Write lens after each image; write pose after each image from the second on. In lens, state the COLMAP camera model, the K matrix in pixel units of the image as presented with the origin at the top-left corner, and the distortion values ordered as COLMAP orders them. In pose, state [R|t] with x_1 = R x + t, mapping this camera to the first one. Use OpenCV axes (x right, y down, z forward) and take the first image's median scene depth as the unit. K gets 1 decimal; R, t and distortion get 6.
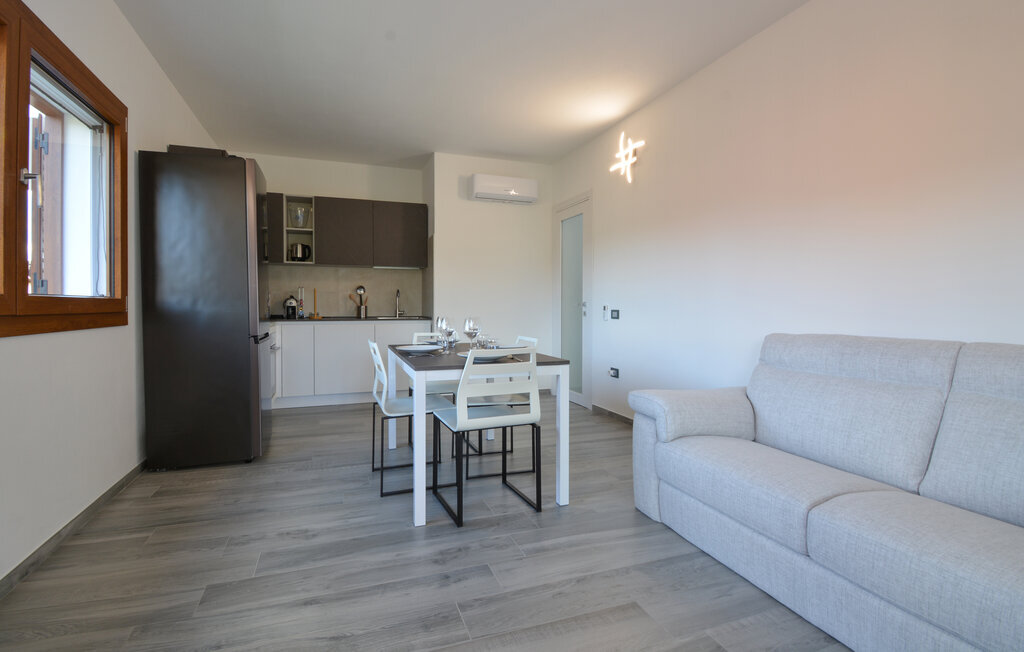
lens RADIAL K [[464.4, 0, 502.4], [0, 464.4, 311.1], [0, 0, 1]] dist [-0.002634, -0.007869]
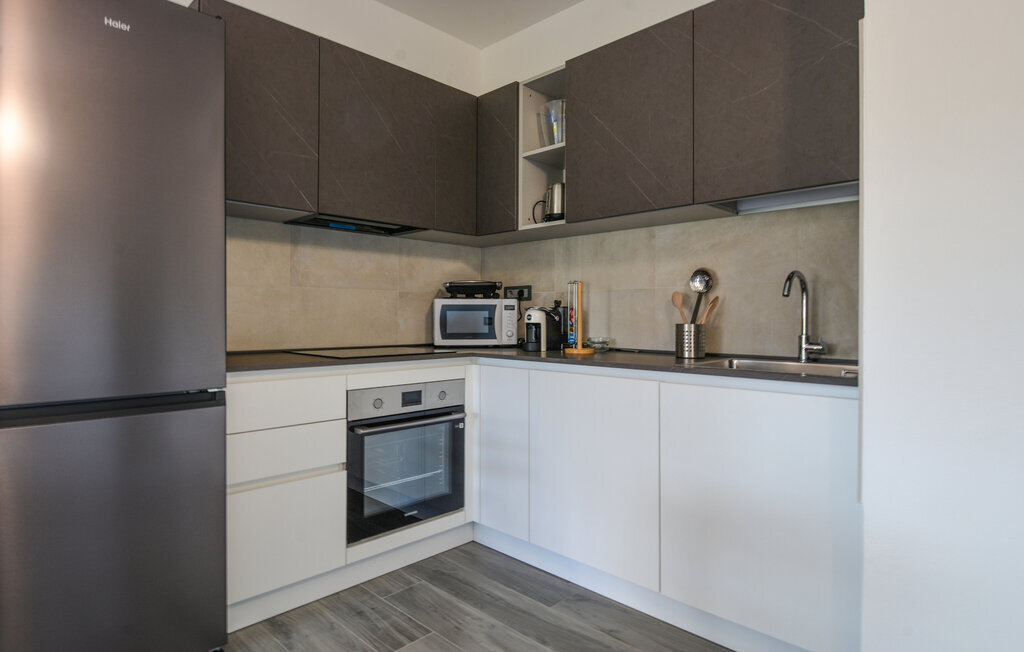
lens RADIAL K [[573.9, 0, 503.9], [0, 573.9, 319.8], [0, 0, 1]] dist [-0.007907, -0.000976]
pose [[0.438514, 0.004944, -0.898711, 0.068897], [-0.011529, 0.999934, -0.000124, -0.026443], [0.898650, 0.010416, 0.438542, 1.386699]]
